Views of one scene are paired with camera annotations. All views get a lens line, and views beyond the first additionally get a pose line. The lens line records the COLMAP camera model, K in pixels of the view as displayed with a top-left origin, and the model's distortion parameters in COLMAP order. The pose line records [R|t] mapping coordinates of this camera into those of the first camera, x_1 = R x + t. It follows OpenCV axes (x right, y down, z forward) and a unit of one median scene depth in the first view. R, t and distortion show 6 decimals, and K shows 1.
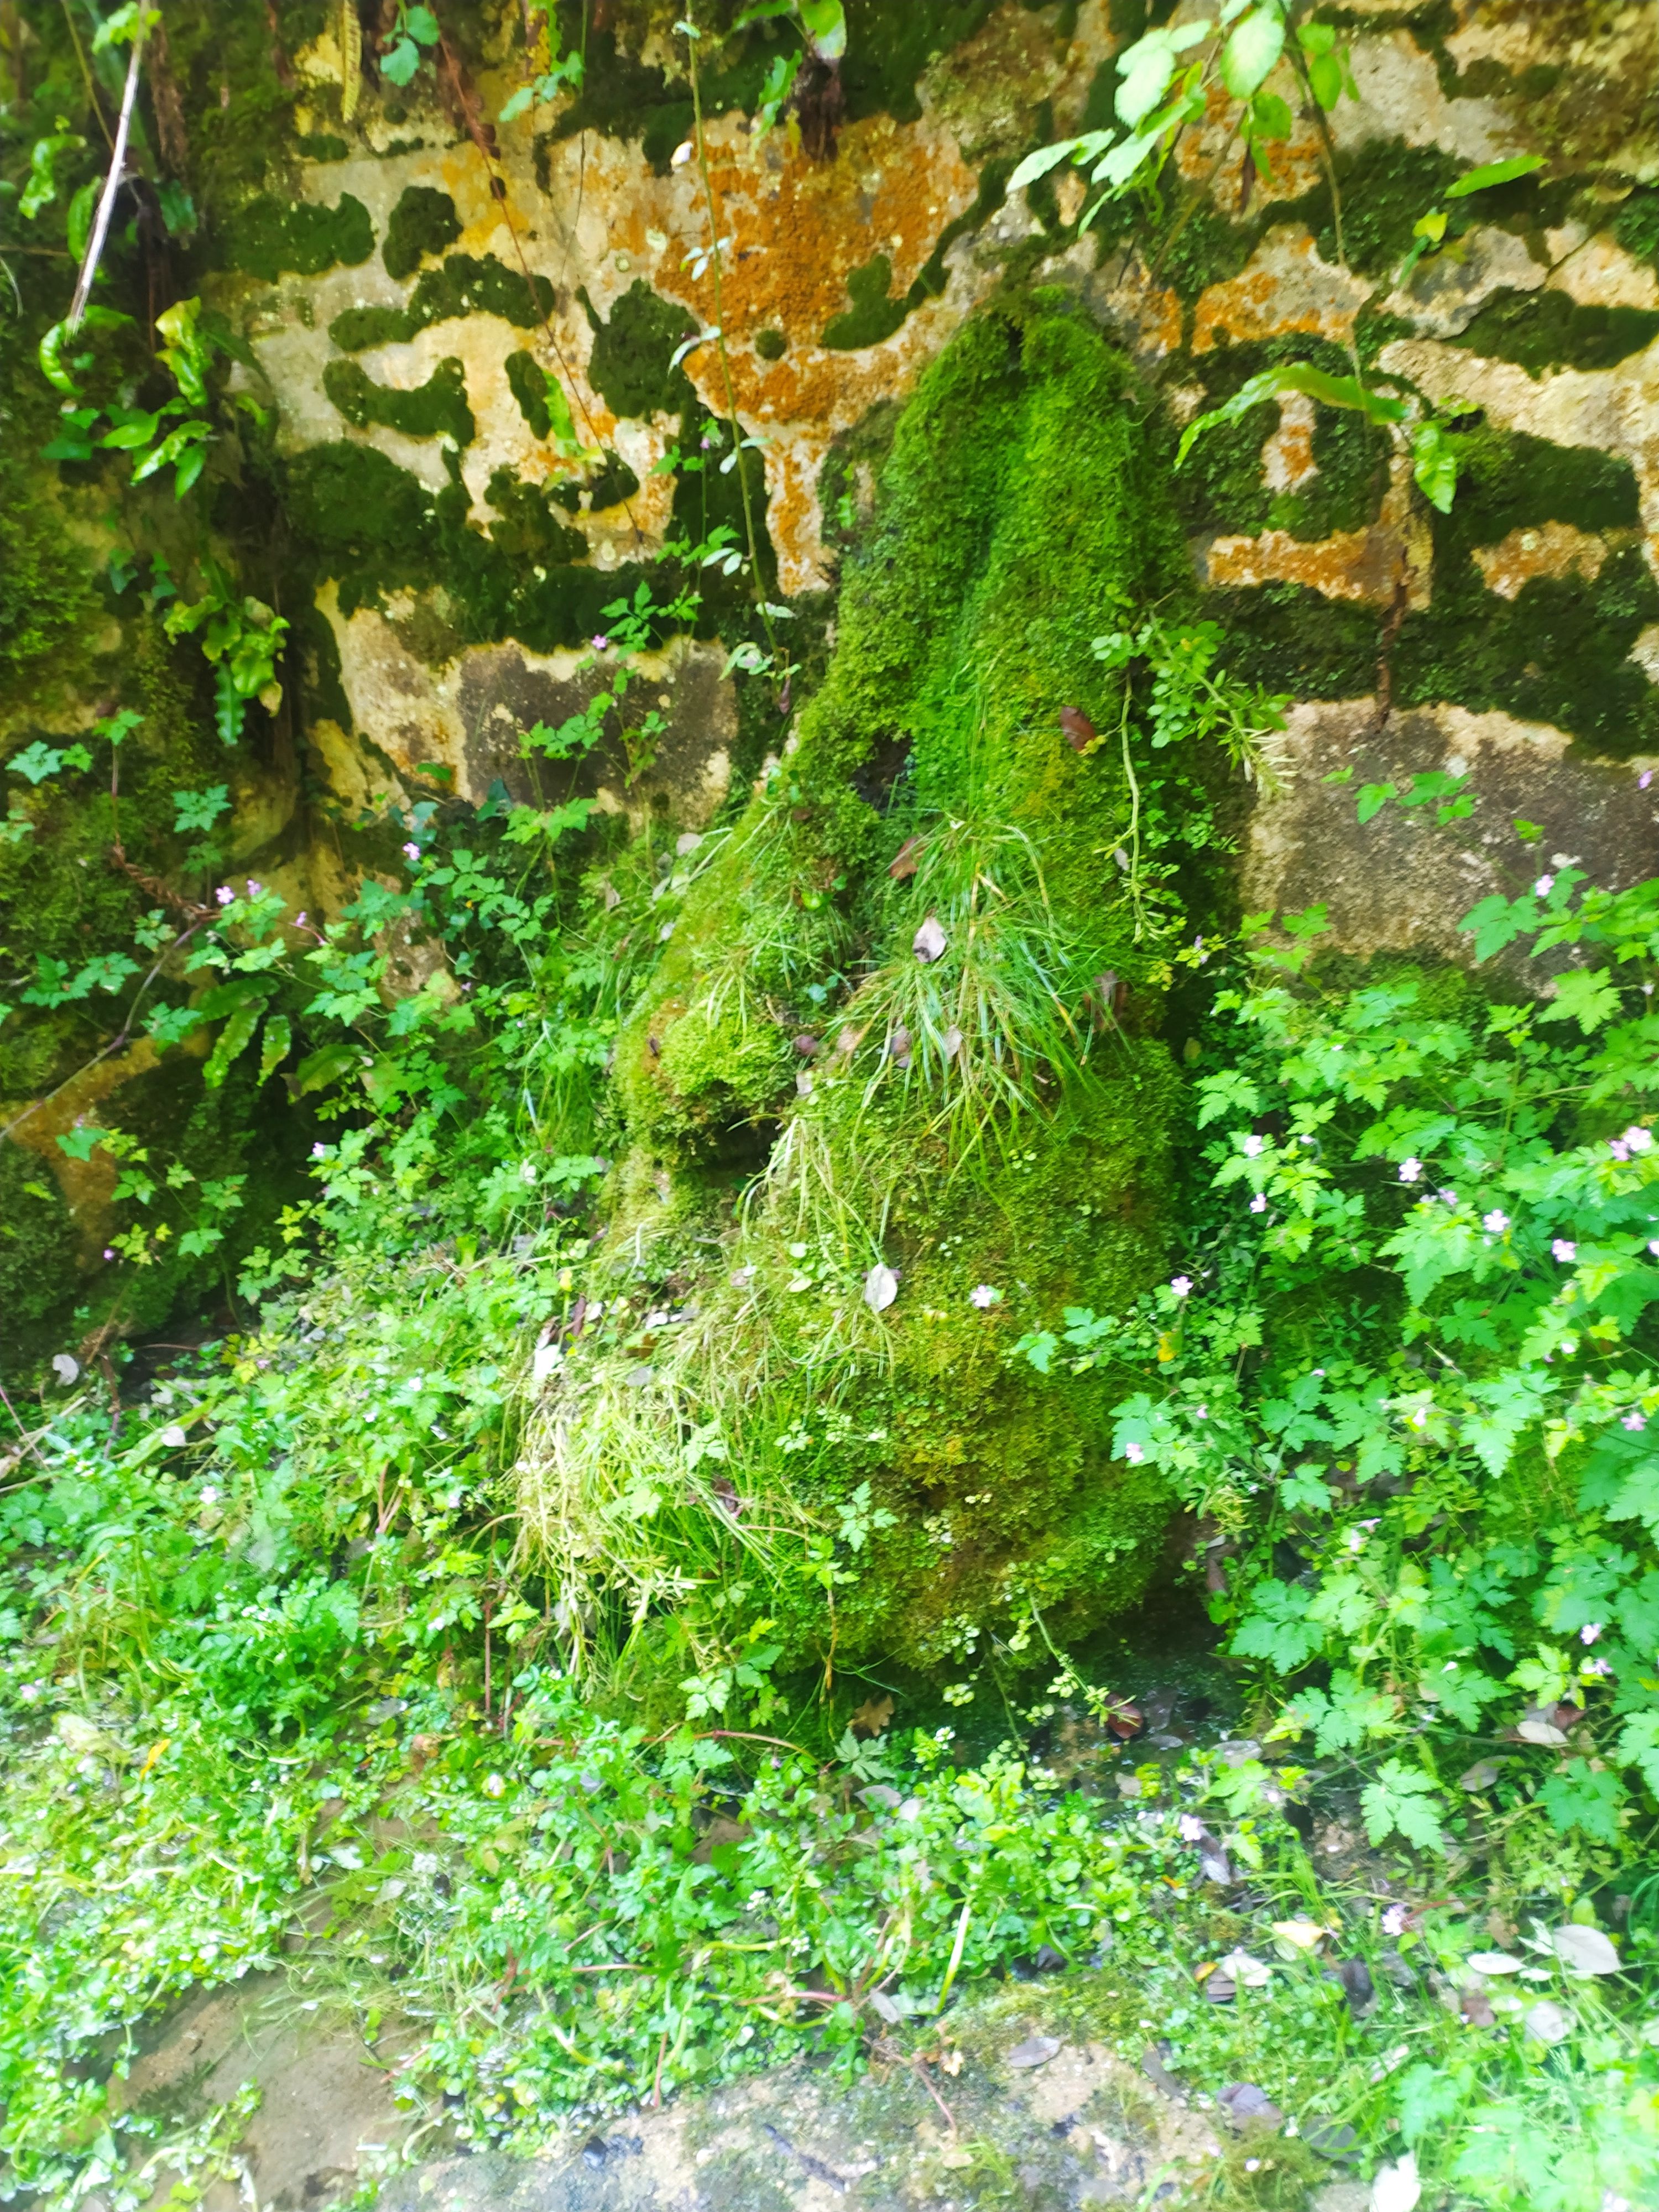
lens RADIAL K [[1735.1, 0, 837.6], [0, 1735.1, 1113.1], [0, 0, 1]] dist [0.039229, -0.038034]
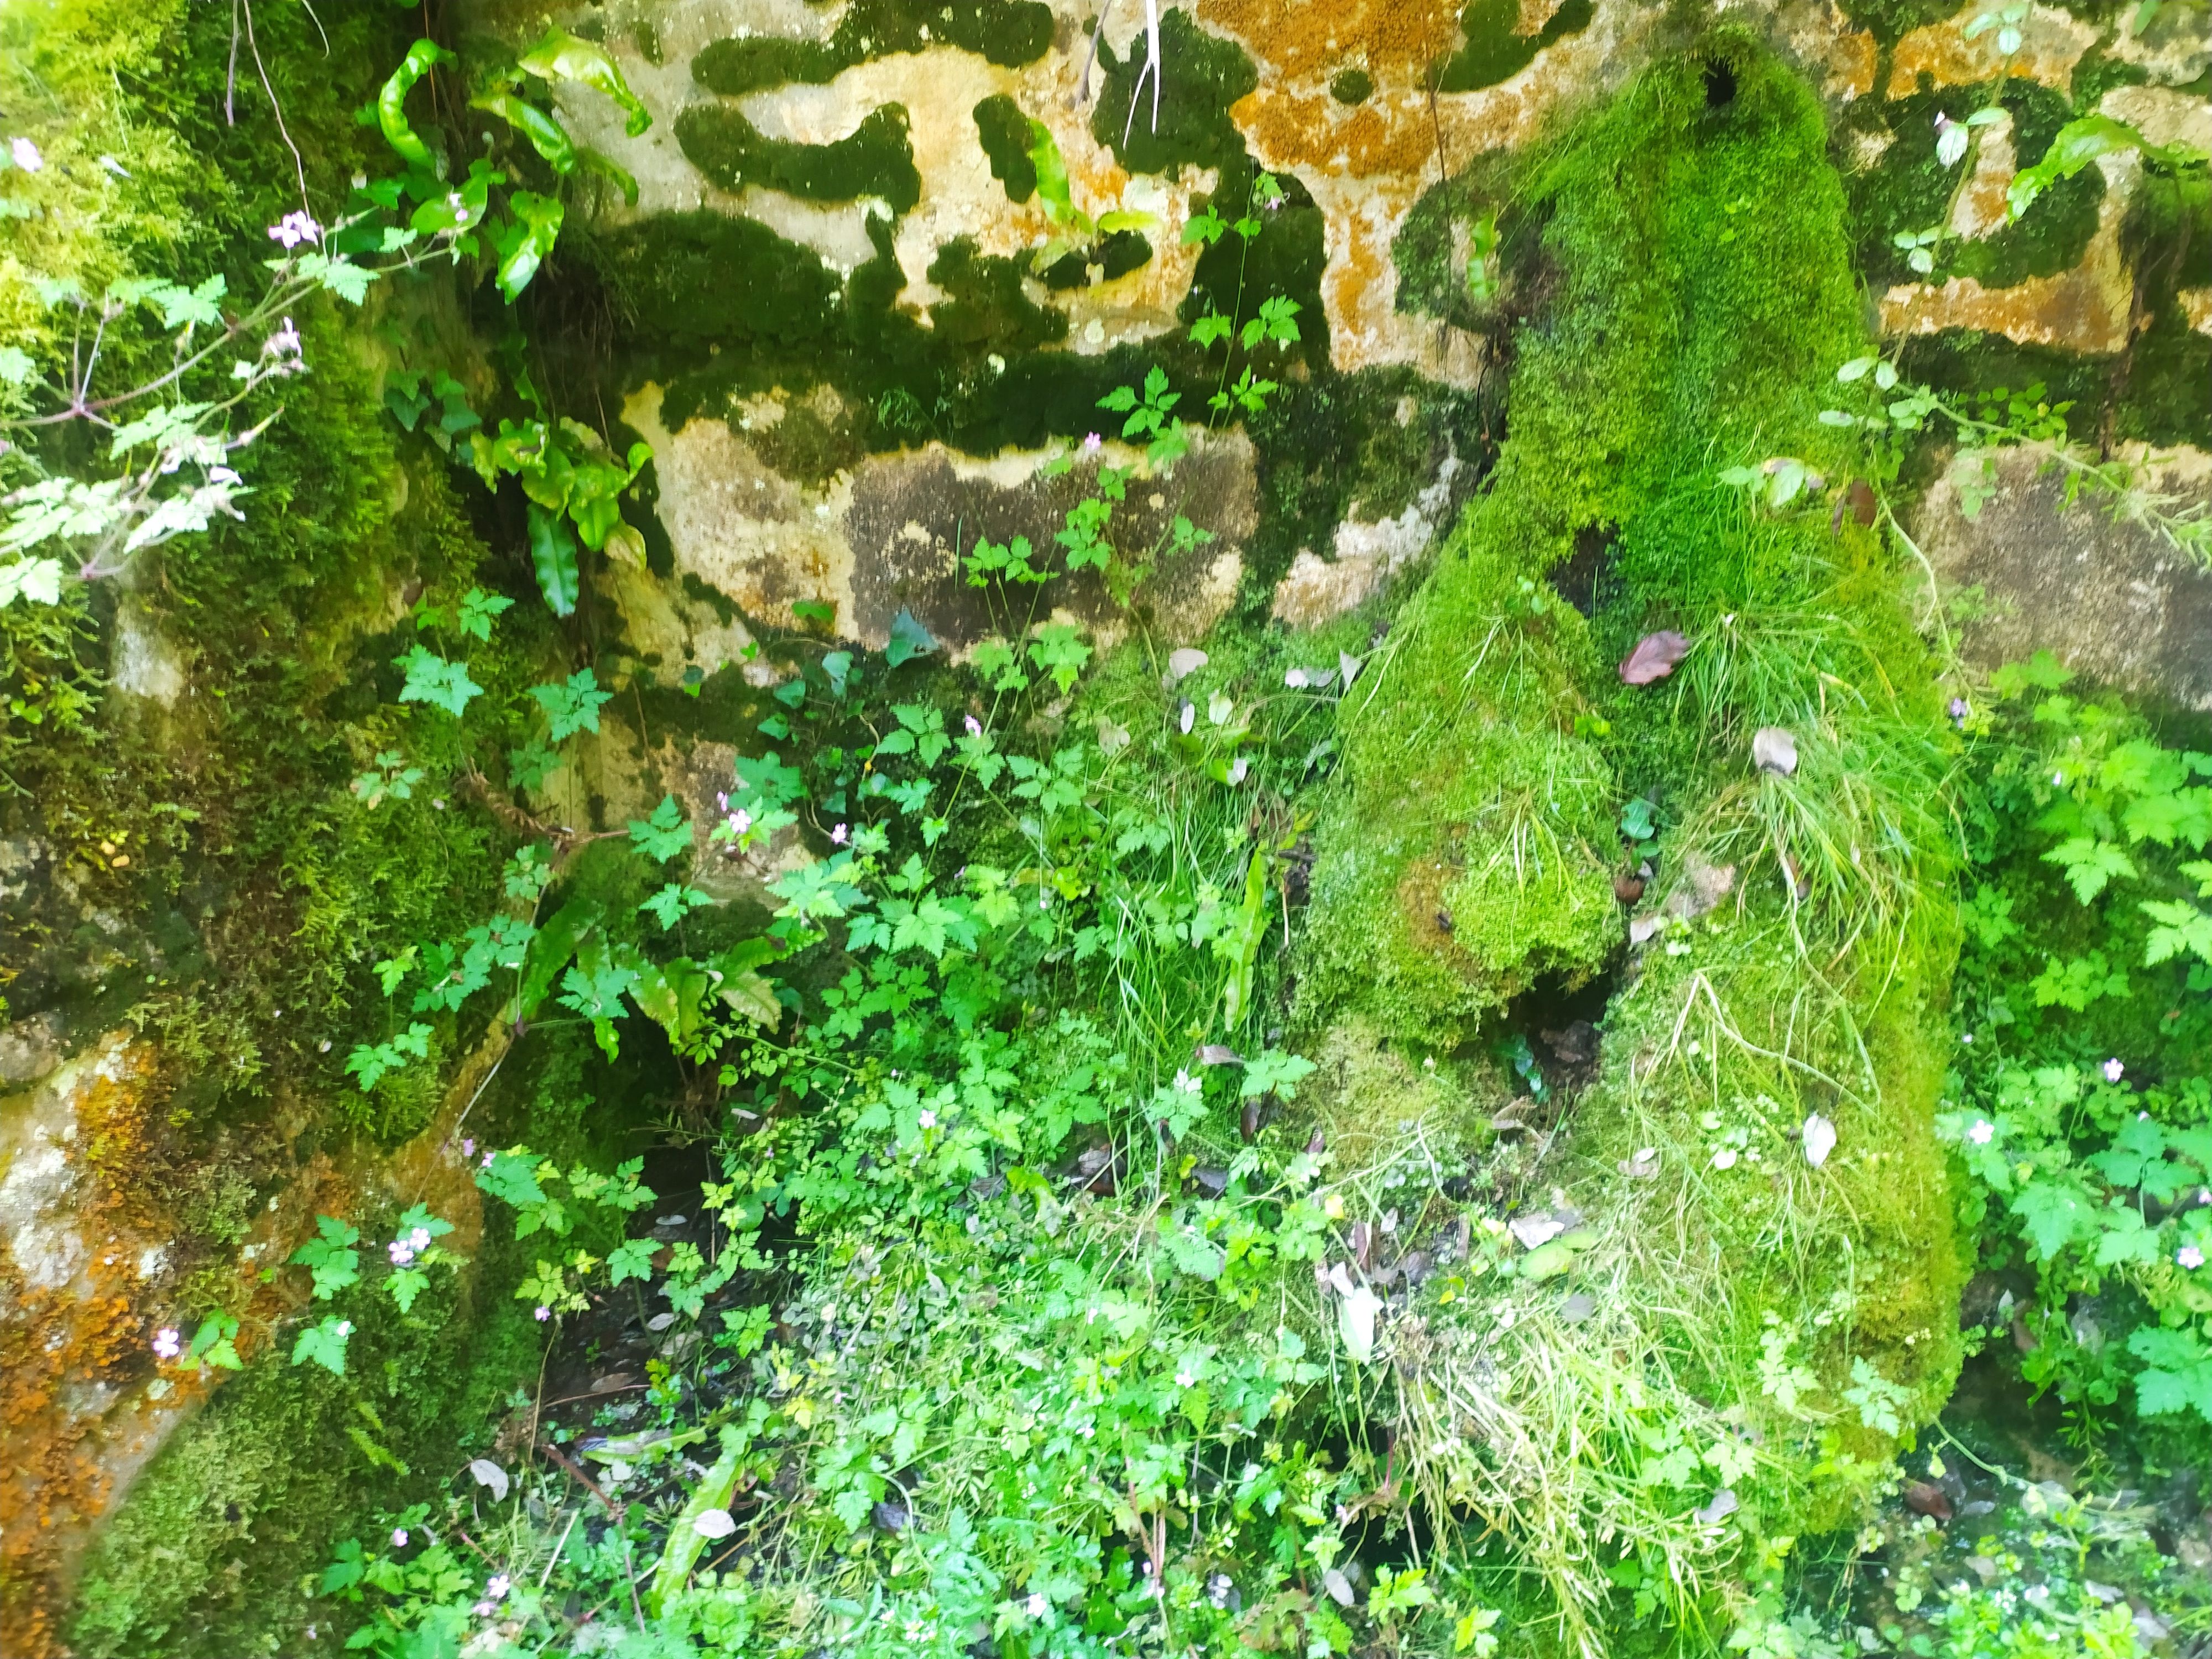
lens RADIAL K [[1735.1, 0, 1112.5], [0, 1735.1, 823.0], [0, 0, 1]] dist [0.039229, -0.038034]
pose [[0.904851, -0.179198, 0.386178, -0.507867], [0.170304, 0.983716, 0.057434, -0.143711], [-0.390182, 0.013798, 0.920635, 0.243532]]
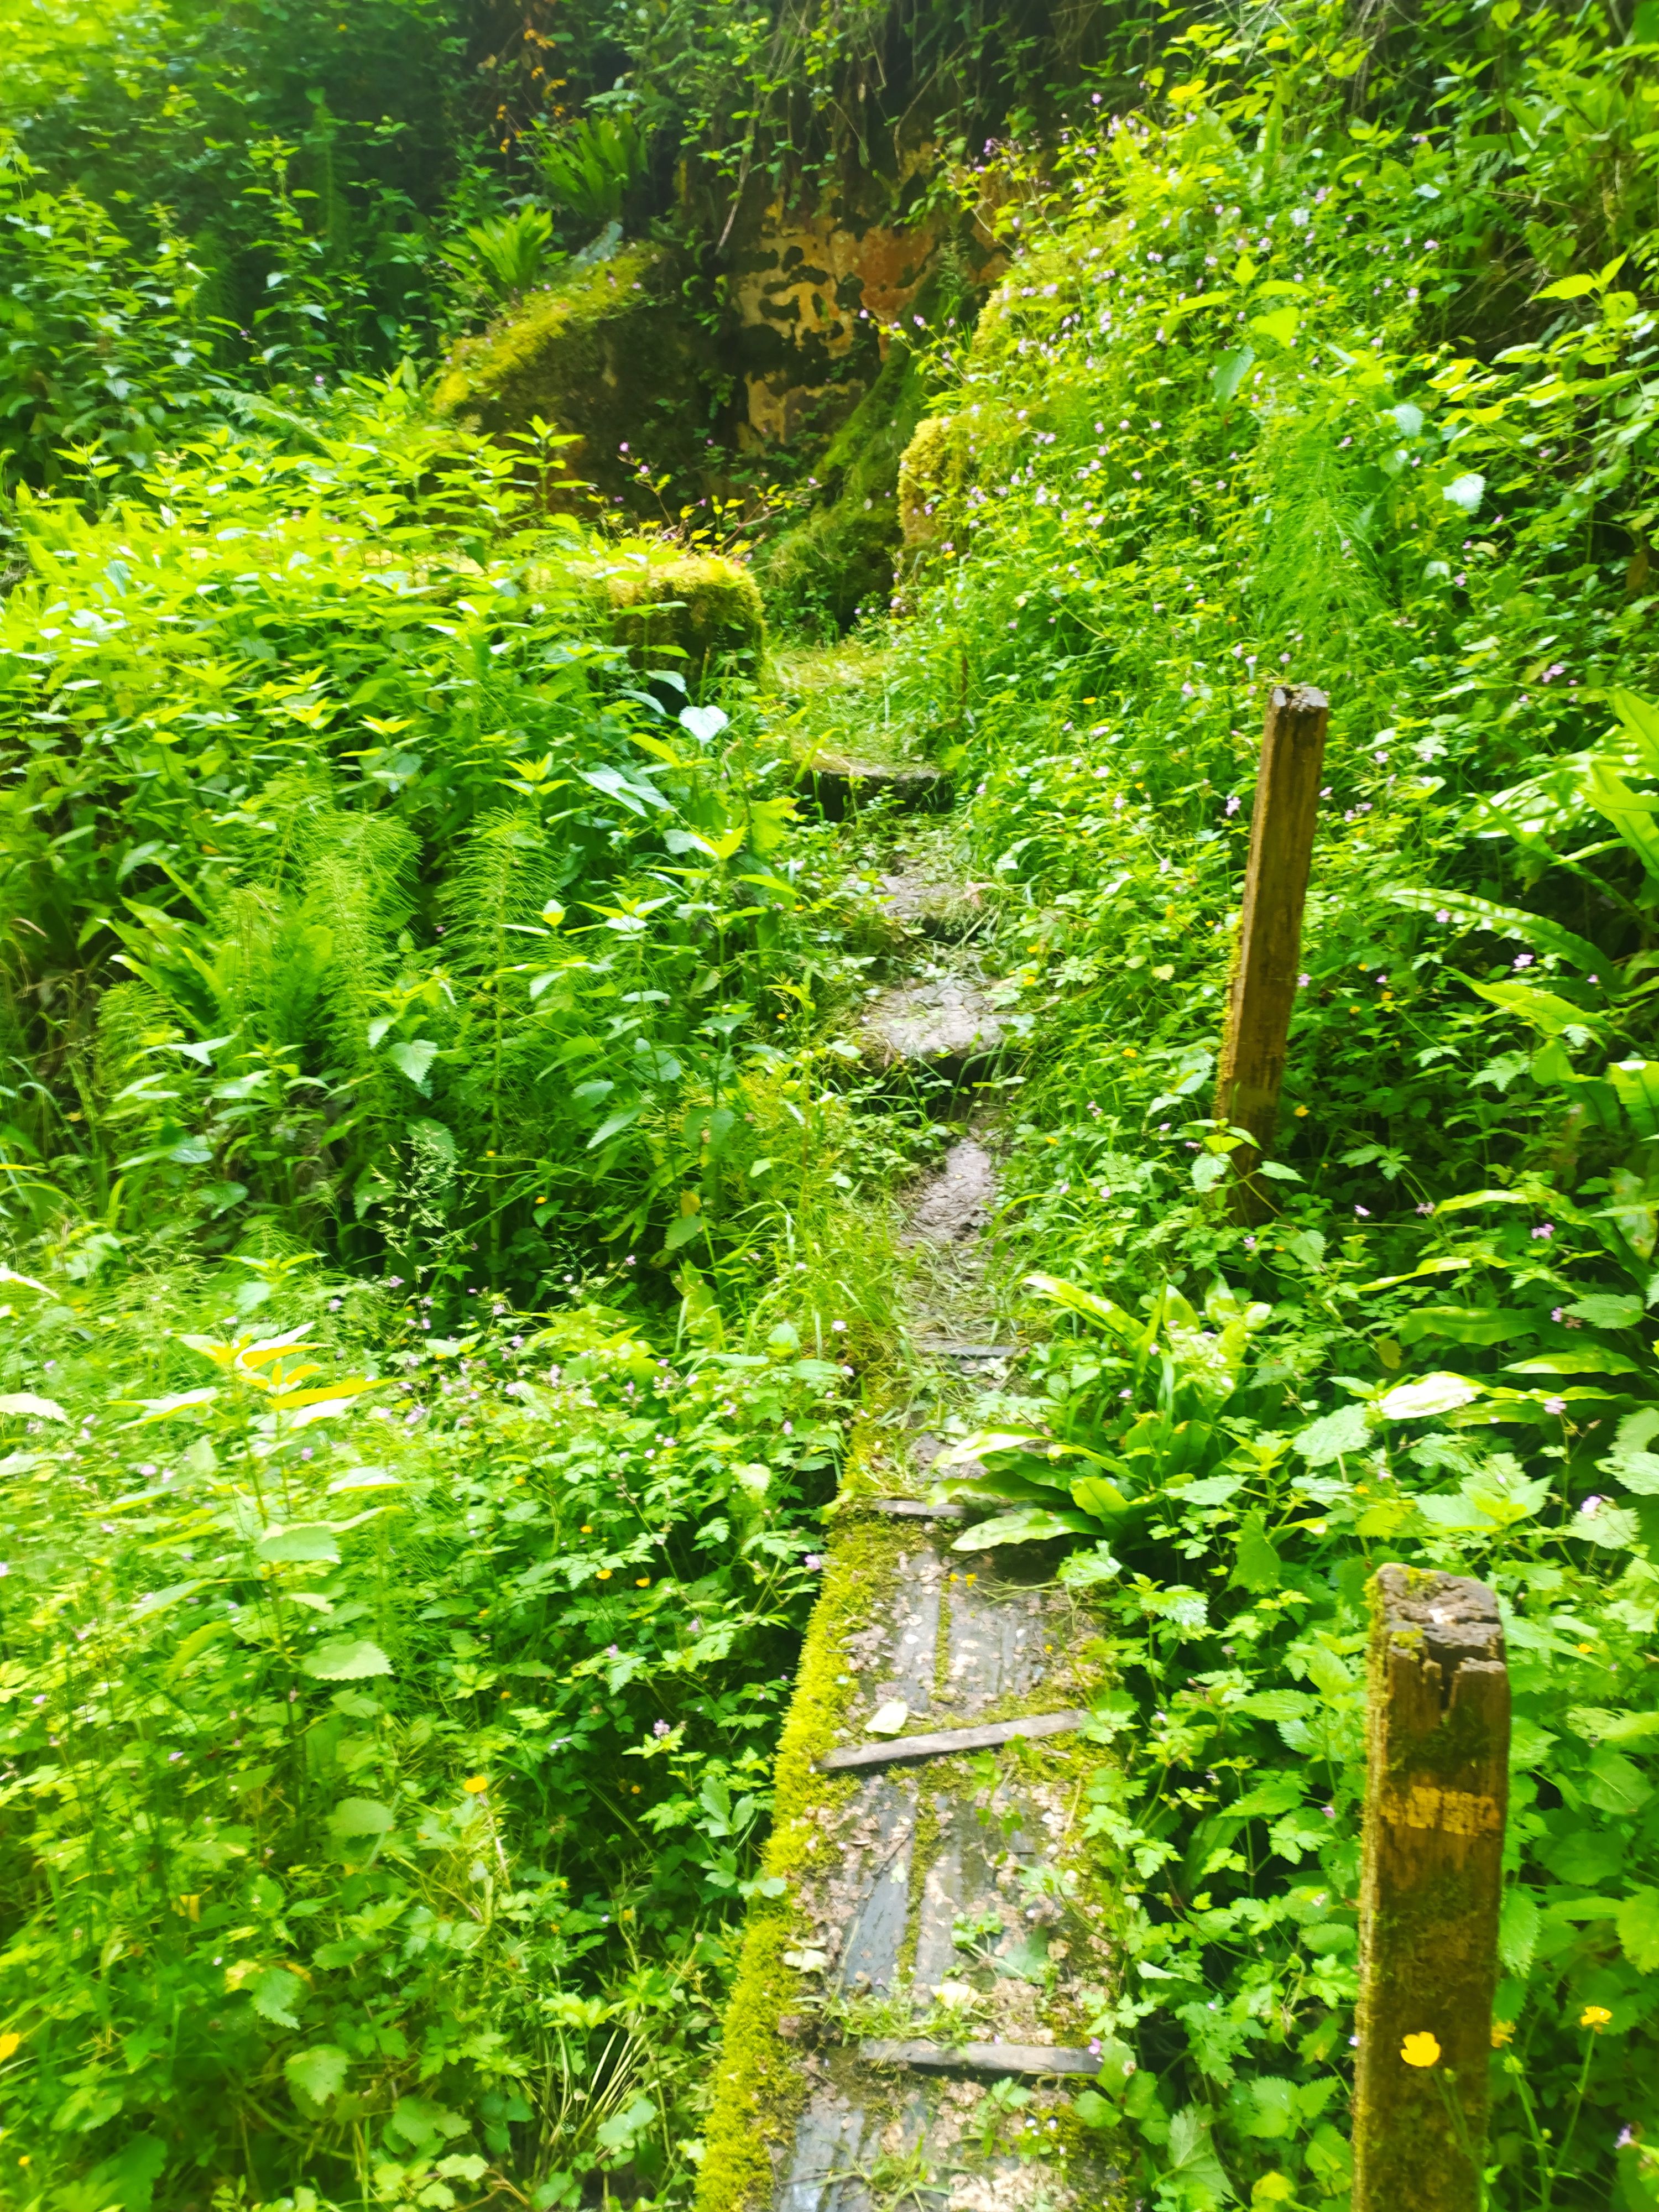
lens RADIAL K [[1735.1, 0, 831.2], [0, 1735.1, 1109.6], [0, 0, 1]] dist [0.039229, -0.038034]
pose [[0.977988, 0.118631, -0.171660, 0.630463], [-0.138014, 0.984769, -0.105743, 1.511390], [0.156501, 0.127107, 0.979465, -2.162946]]
